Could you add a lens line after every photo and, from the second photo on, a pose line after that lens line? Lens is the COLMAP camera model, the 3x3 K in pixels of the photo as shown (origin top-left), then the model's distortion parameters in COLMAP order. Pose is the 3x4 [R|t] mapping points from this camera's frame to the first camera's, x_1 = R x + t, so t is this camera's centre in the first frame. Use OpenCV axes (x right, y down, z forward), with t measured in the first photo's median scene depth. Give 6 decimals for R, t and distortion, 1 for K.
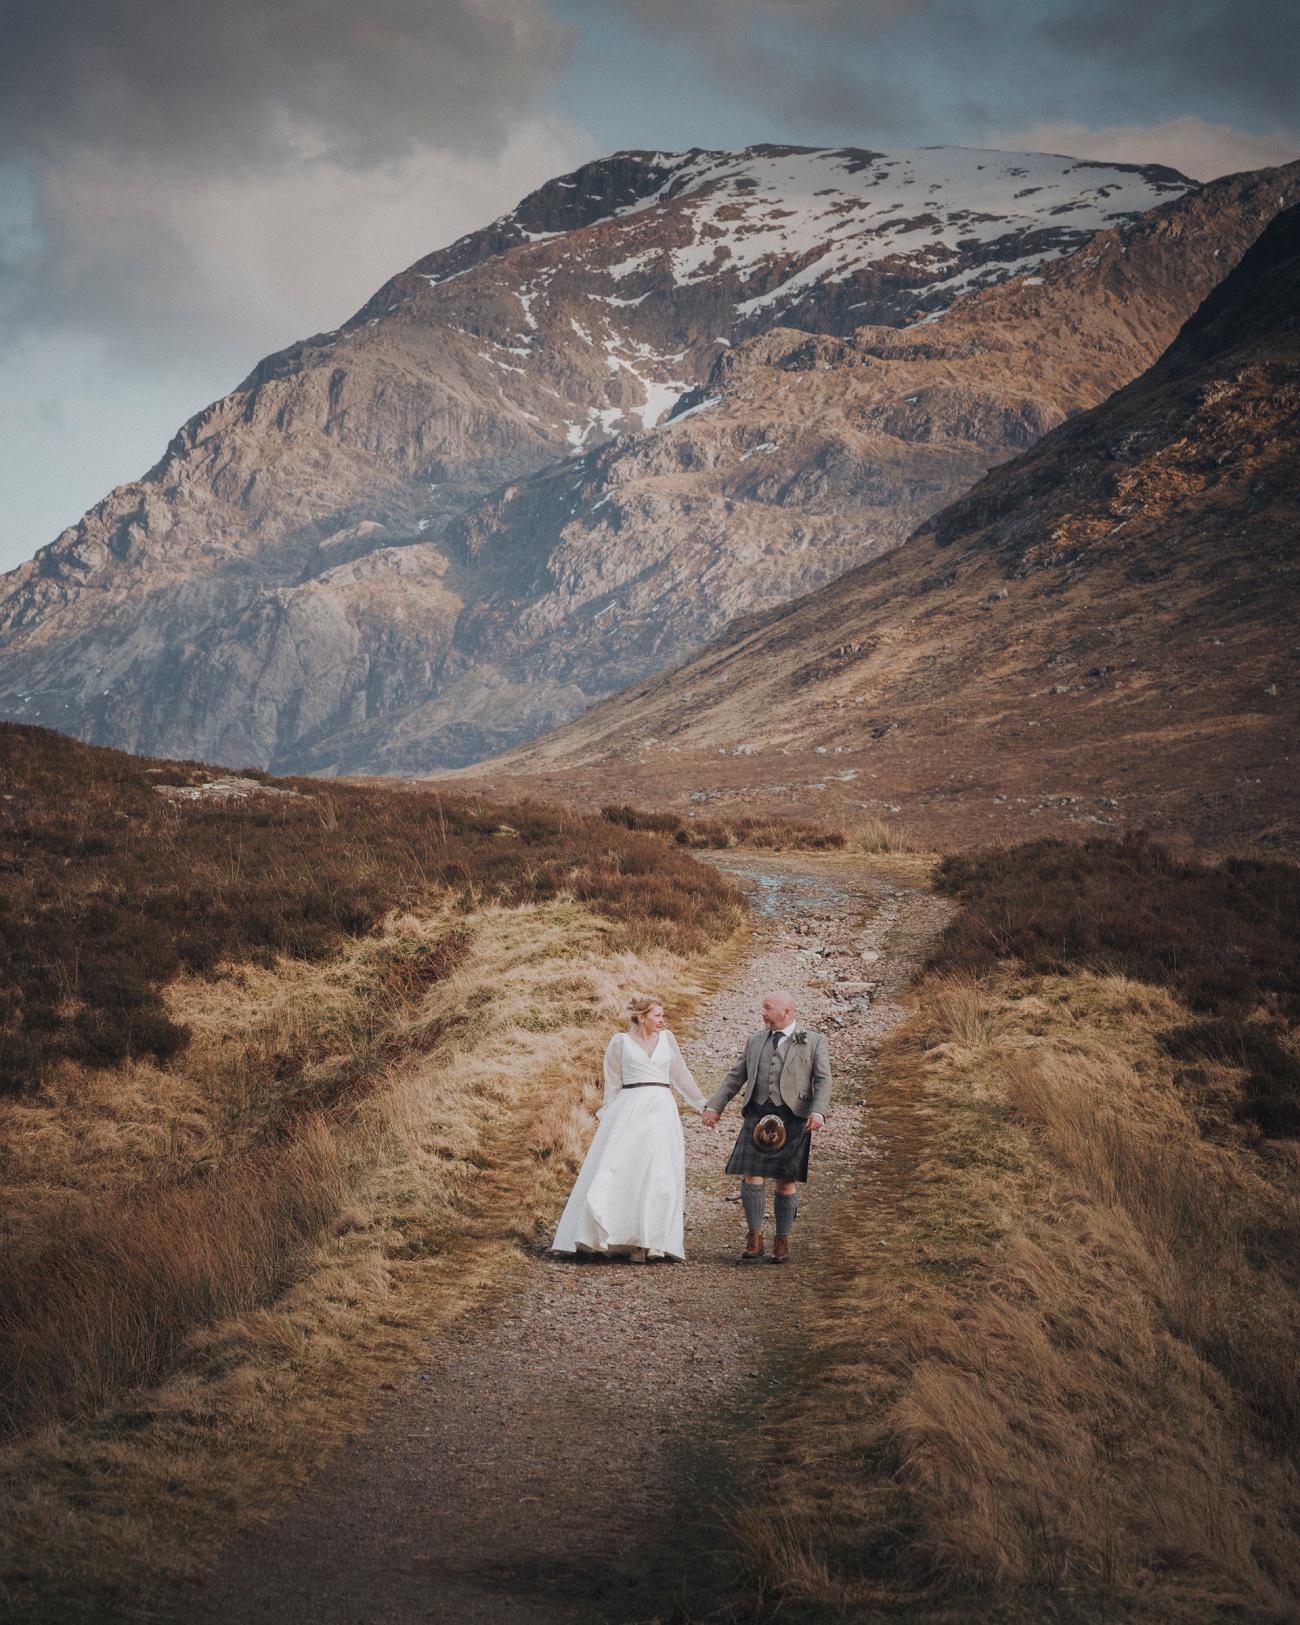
lens RADIAL K [[5859.7, 0, 590.5], [0, 5859.7, 812.8], [0, 0, 1]] dist [-0.010744, 1.456413]
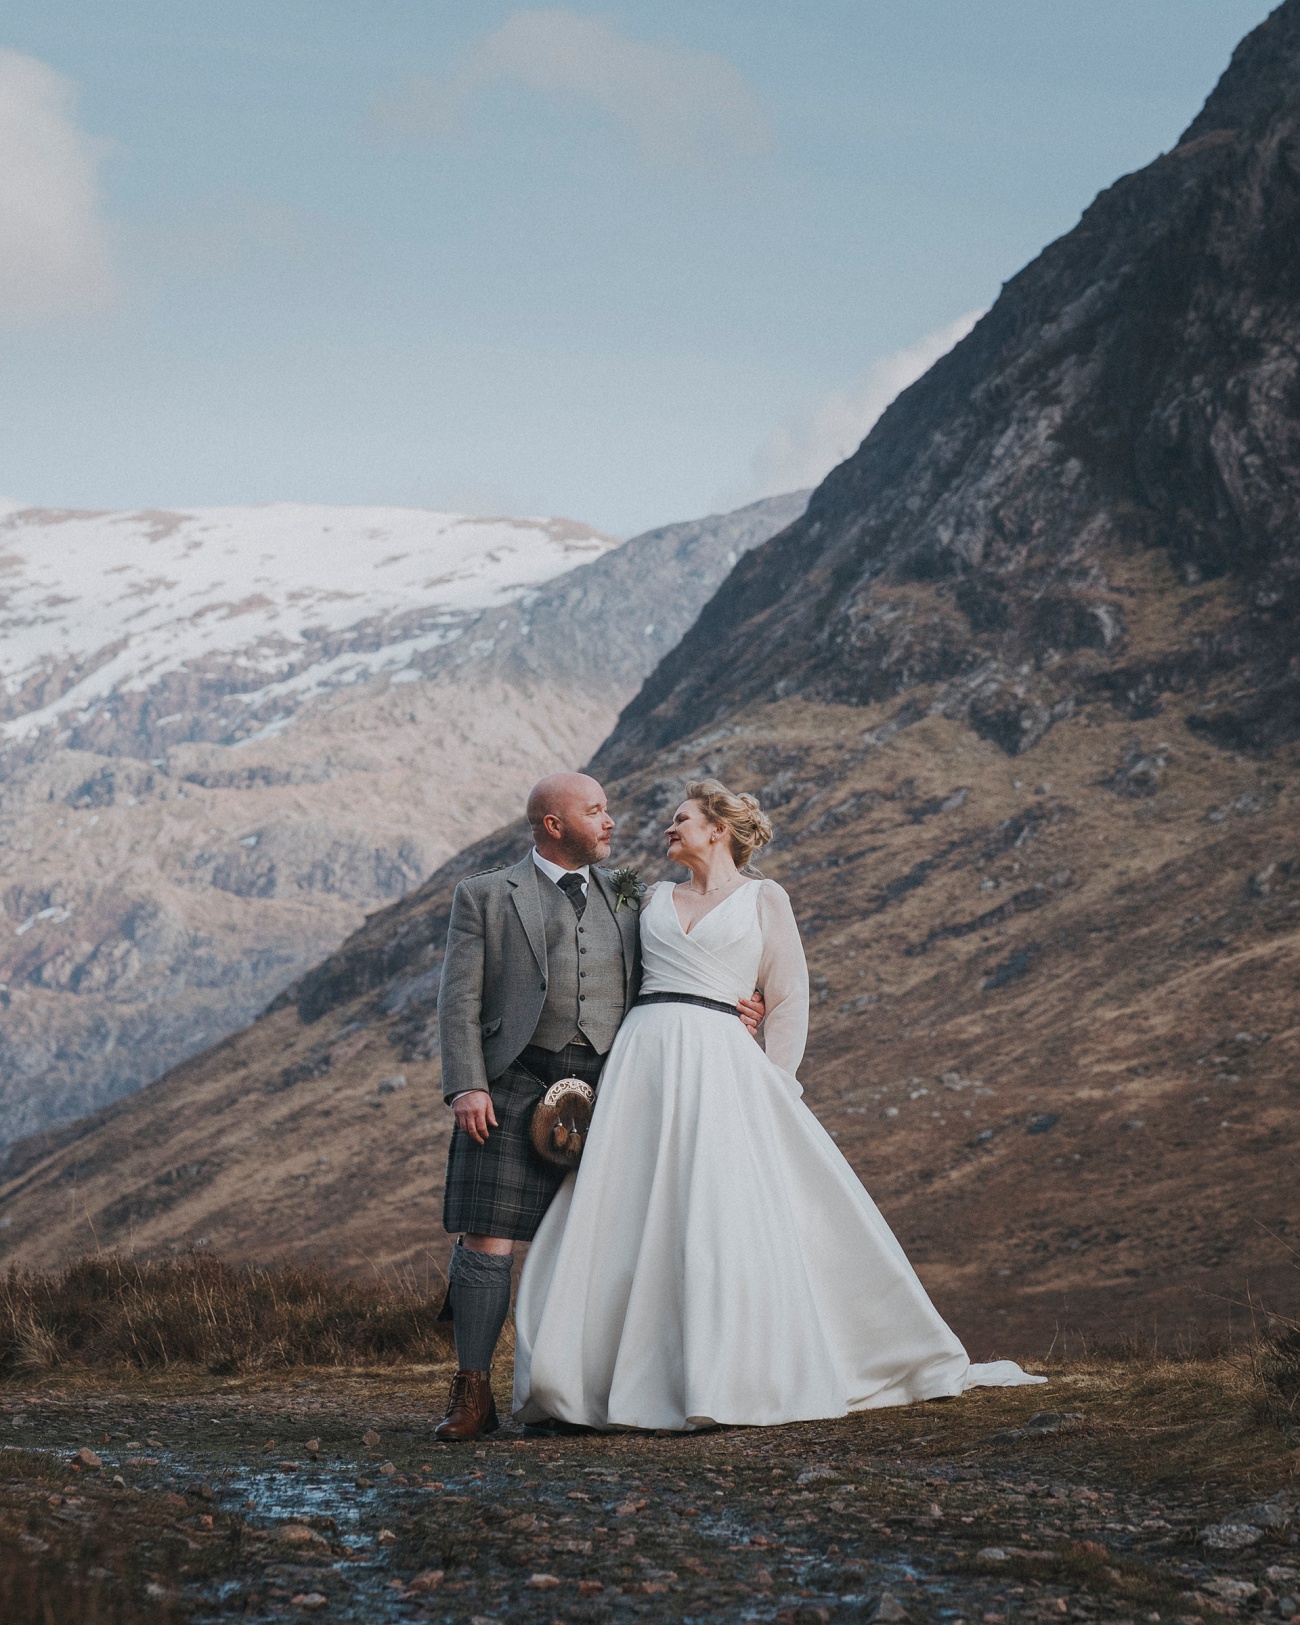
lens RADIAL K [[5859.7, 0, 590.5], [0, 5859.7, 812.8], [0, 0, 1]] dist [-0.010744, 1.456413]
pose [[0.991598, -0.036378, 0.124137, 0.006269], [0.049252, 0.993537, -0.102266, 0.003200], [-0.119614, 0.107521, 0.986981, 0.268956]]
